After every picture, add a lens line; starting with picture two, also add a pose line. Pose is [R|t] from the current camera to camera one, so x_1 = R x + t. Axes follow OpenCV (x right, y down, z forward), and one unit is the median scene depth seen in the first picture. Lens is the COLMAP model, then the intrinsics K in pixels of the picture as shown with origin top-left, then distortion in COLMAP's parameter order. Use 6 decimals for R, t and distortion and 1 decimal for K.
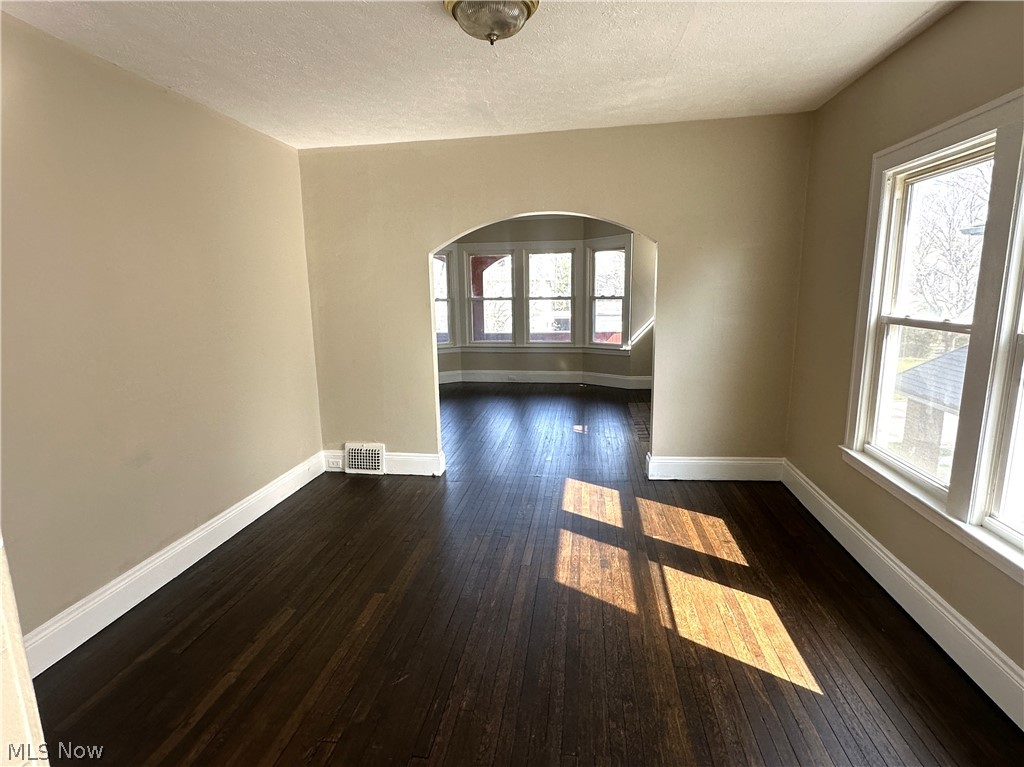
lens RADIAL K [[526.5, 0, 512.0], [0, 526.5, 383.5], [0, 0, 1]] dist [-0.069716, -0.000061]
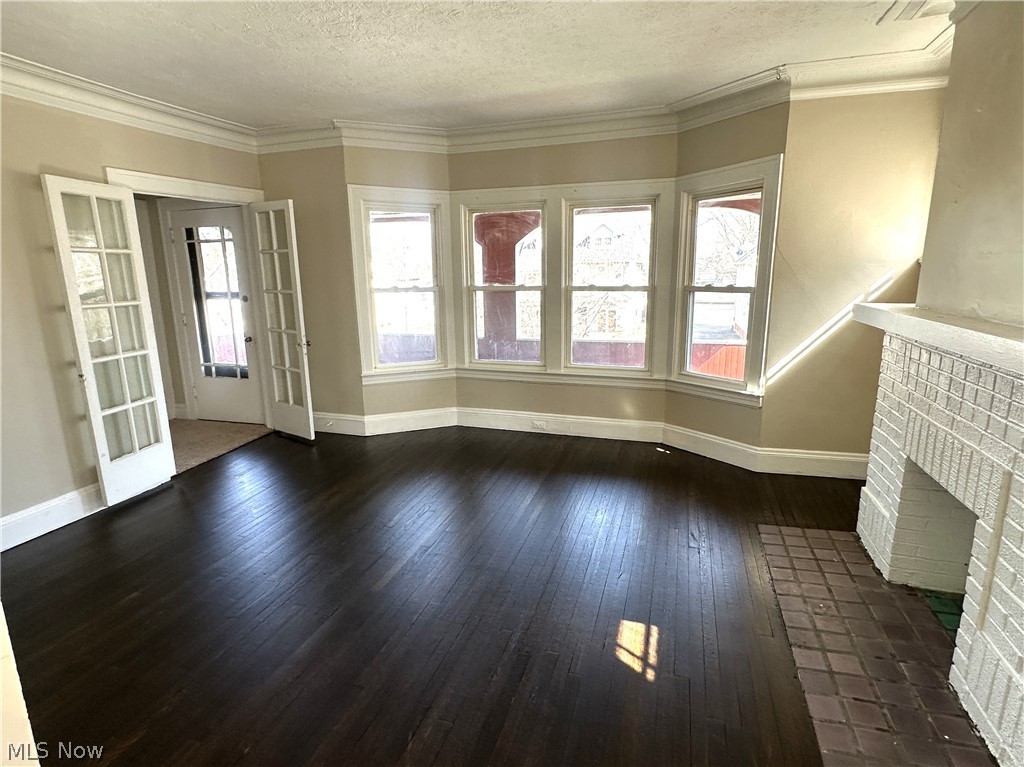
lens RADIAL K [[526.5, 0, 512.0], [0, 526.5, 383.5], [0, 0, 1]] dist [-0.069716, -0.000061]
pose [[0.986138, 0.043037, -0.160247, 0.063480], [-0.041419, 0.999052, 0.013423, -0.065078], [0.160673, -0.006600, 0.986986, 0.433419]]
